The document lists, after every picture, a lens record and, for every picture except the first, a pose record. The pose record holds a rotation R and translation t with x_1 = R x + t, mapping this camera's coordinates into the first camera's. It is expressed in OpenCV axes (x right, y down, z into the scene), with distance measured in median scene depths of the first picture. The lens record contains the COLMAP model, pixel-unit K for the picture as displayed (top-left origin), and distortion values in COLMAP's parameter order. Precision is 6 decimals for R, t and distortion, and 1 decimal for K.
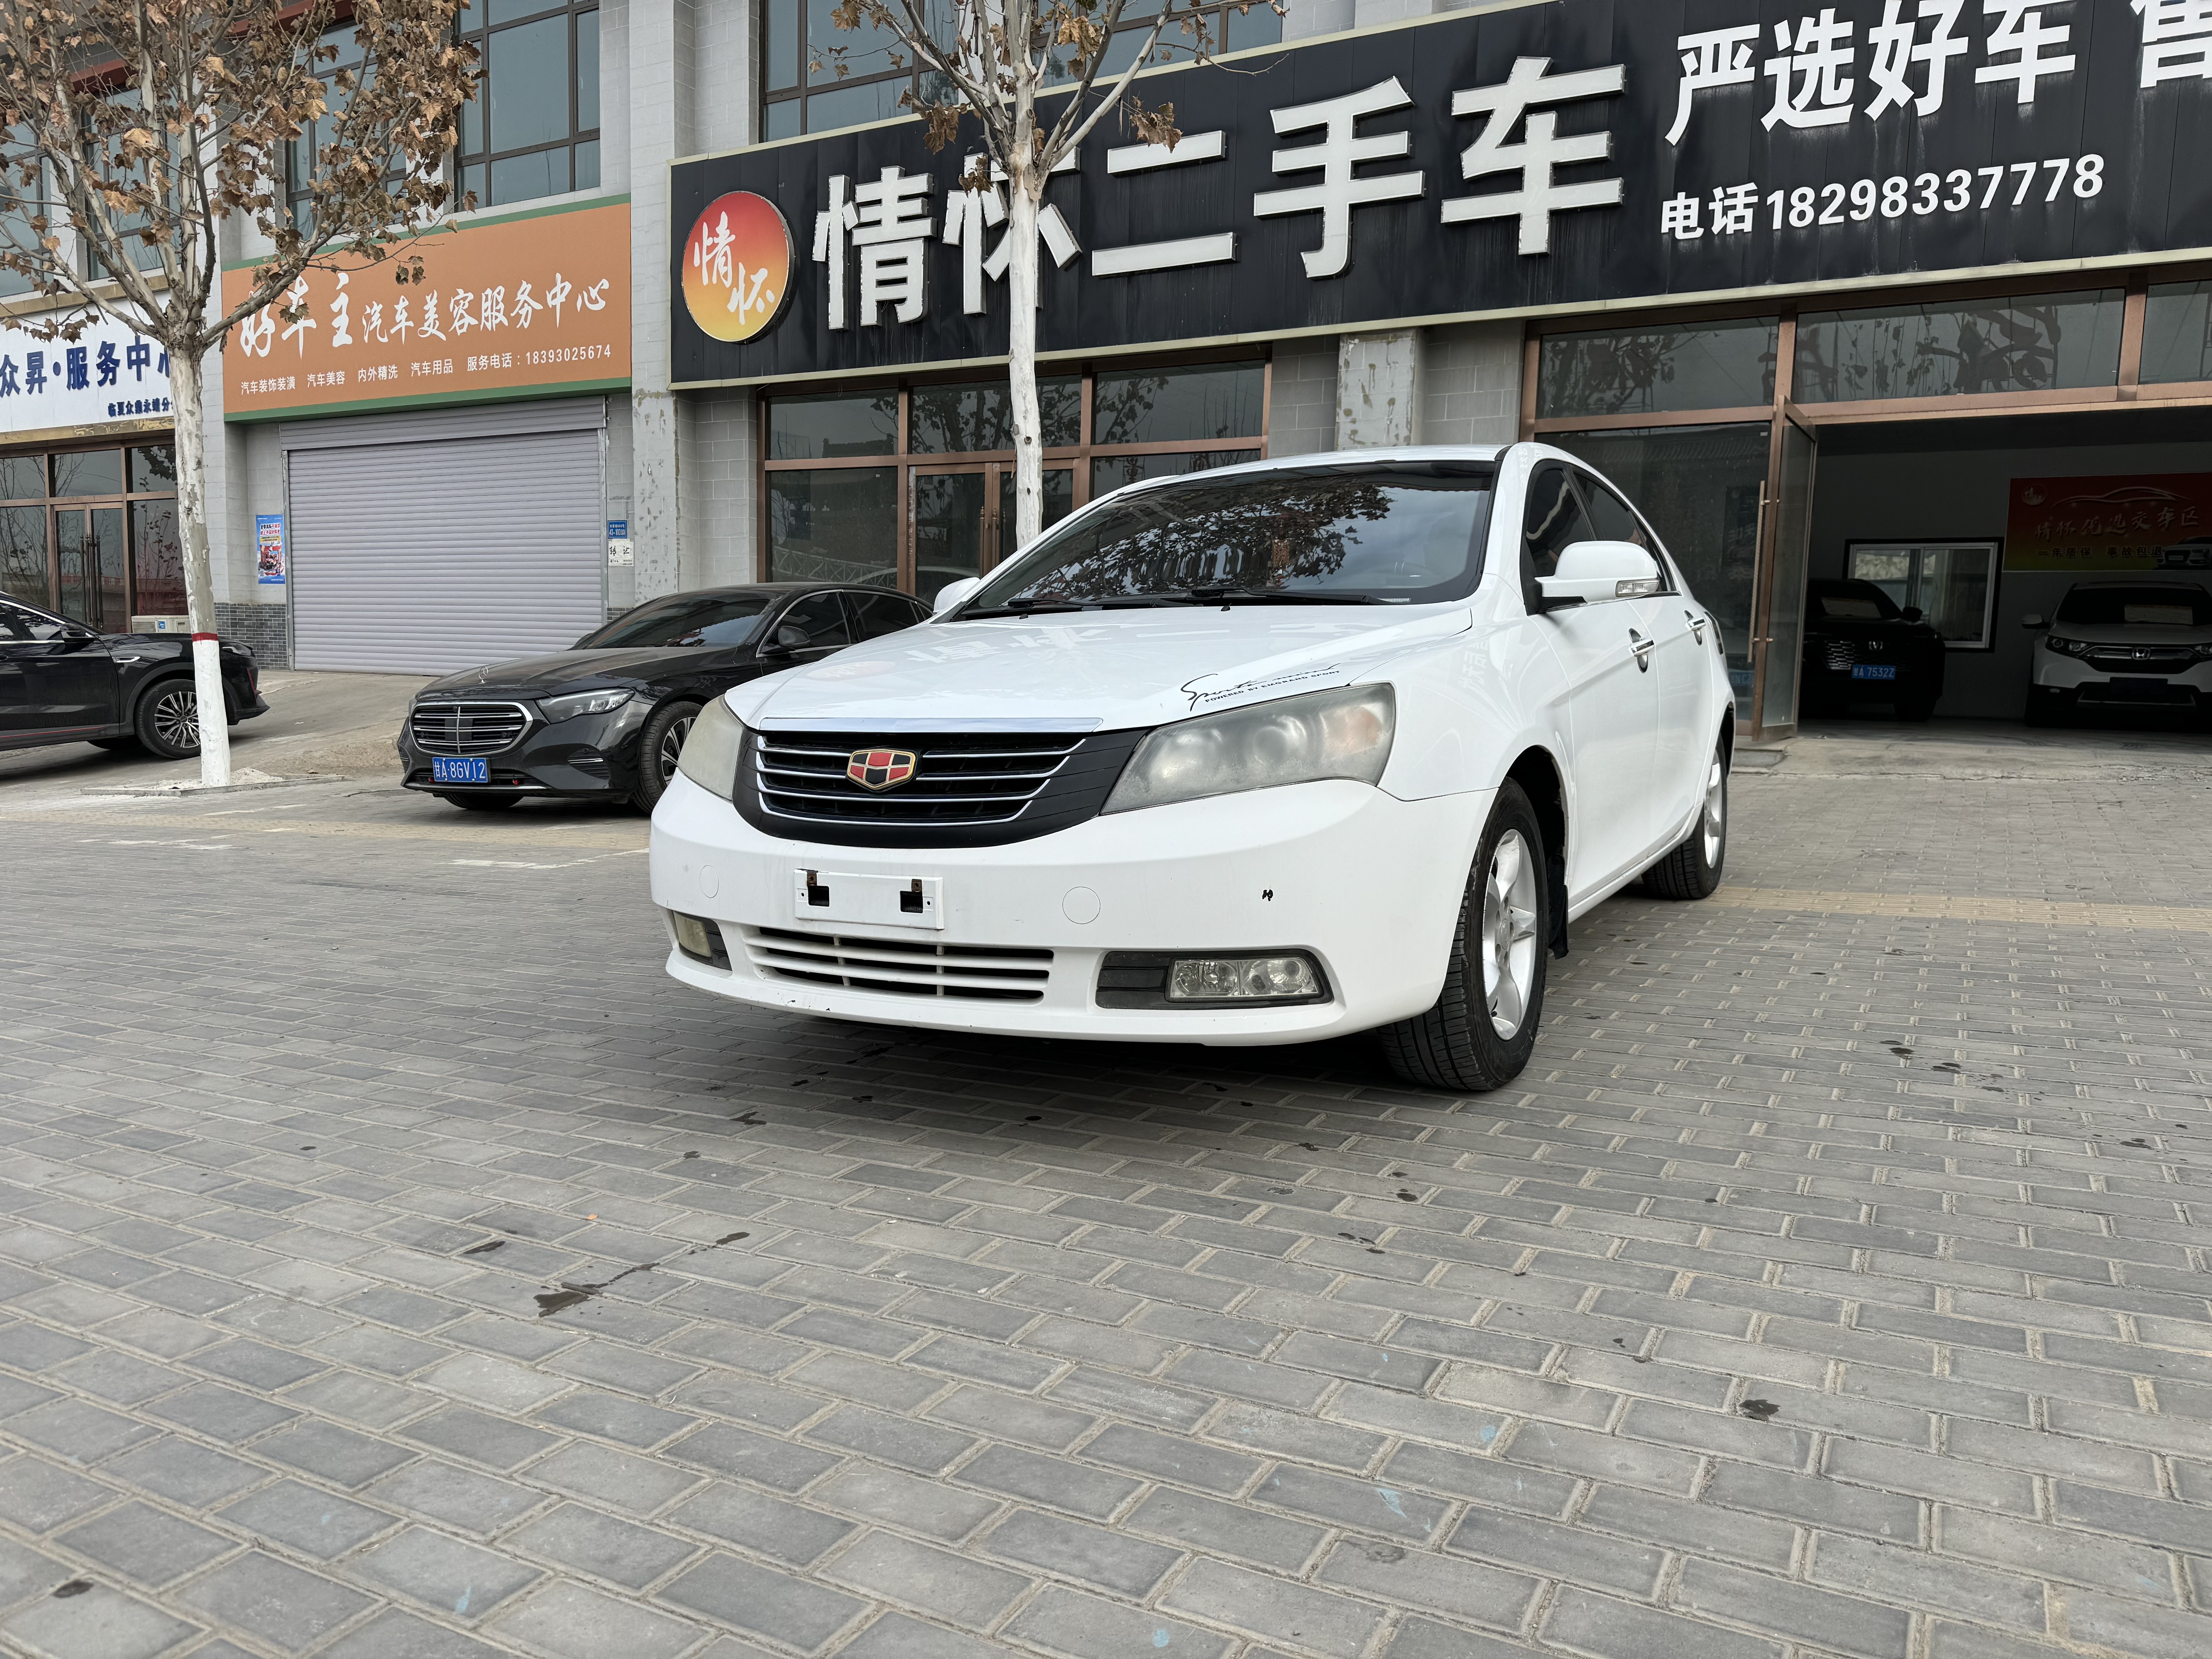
lens RADIAL K [[1548.2, 0, 1170.3], [0, 1548.2, 837.0], [0, 0, 1]] dist [0.038749, -0.053980]
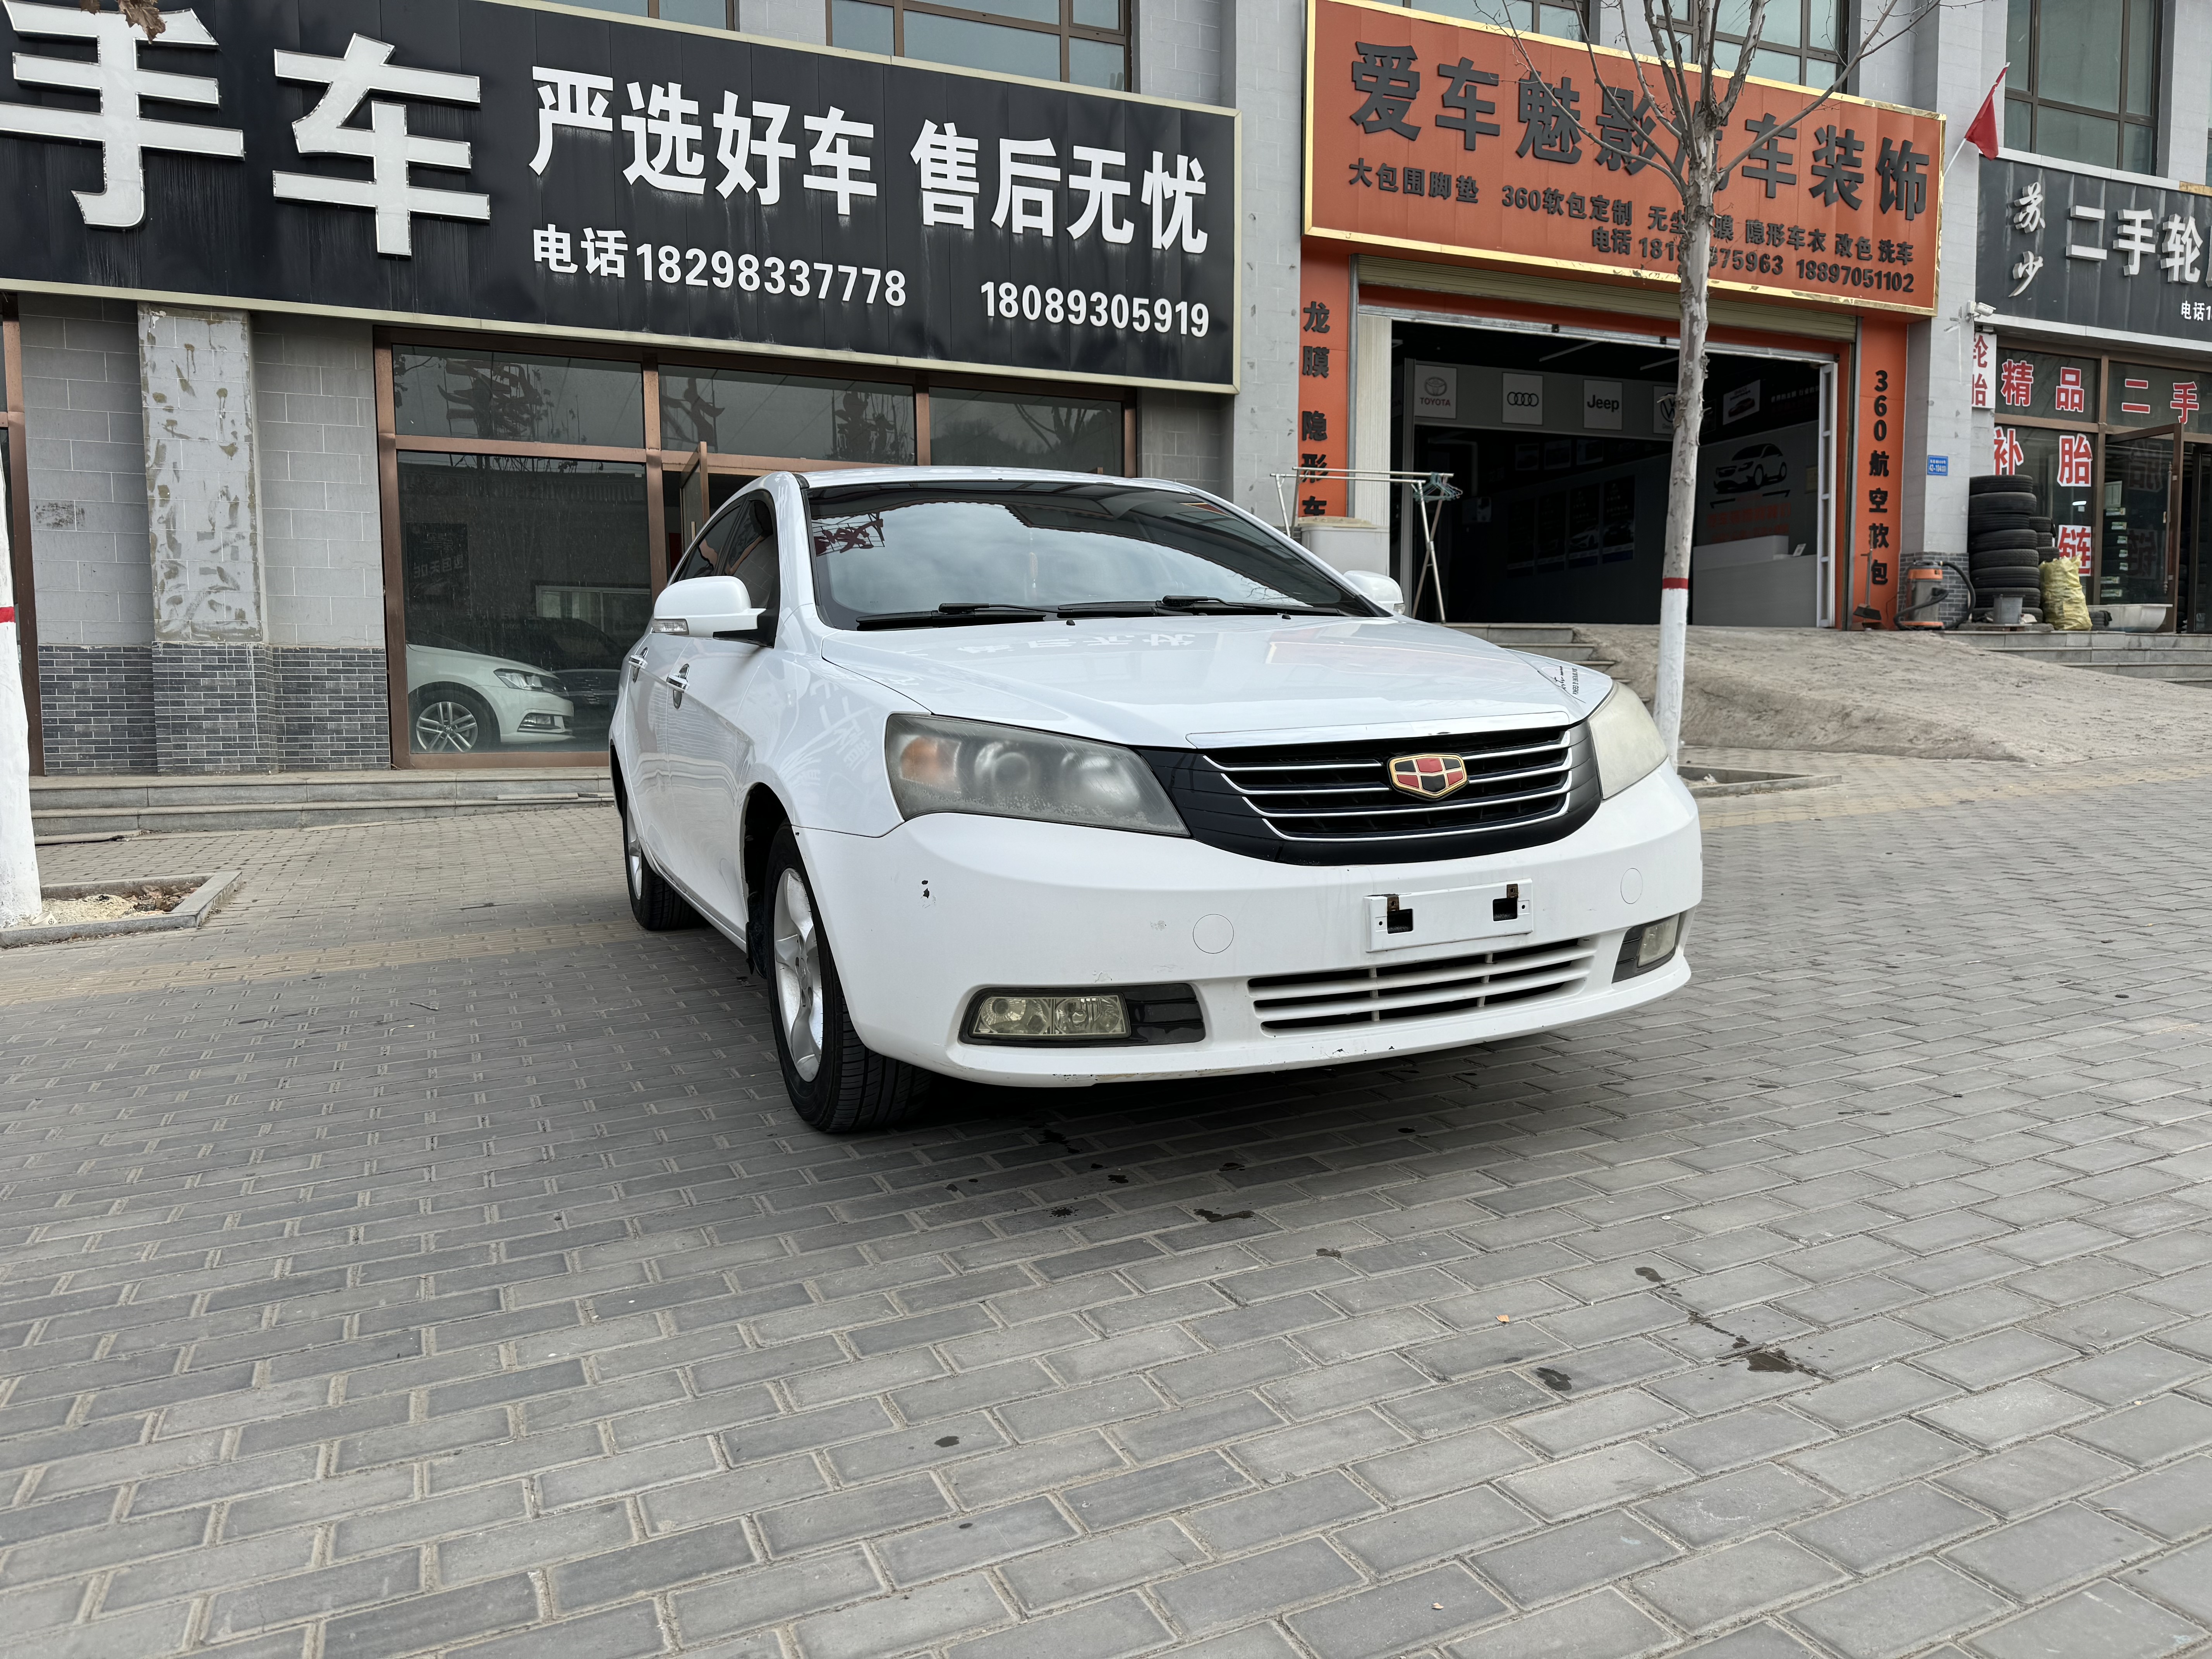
lens RADIAL K [[1519.3, 0, 1106.0], [0, 1519.3, 829.5], [0, 0, 1]] dist [0.044868, -0.057785]
pose [[0.625531, -0.088732, 0.775137, -0.255892], [0.111572, 0.993474, 0.023688, -0.013838], [-0.772181, 0.071666, 0.631348, 0.143961]]
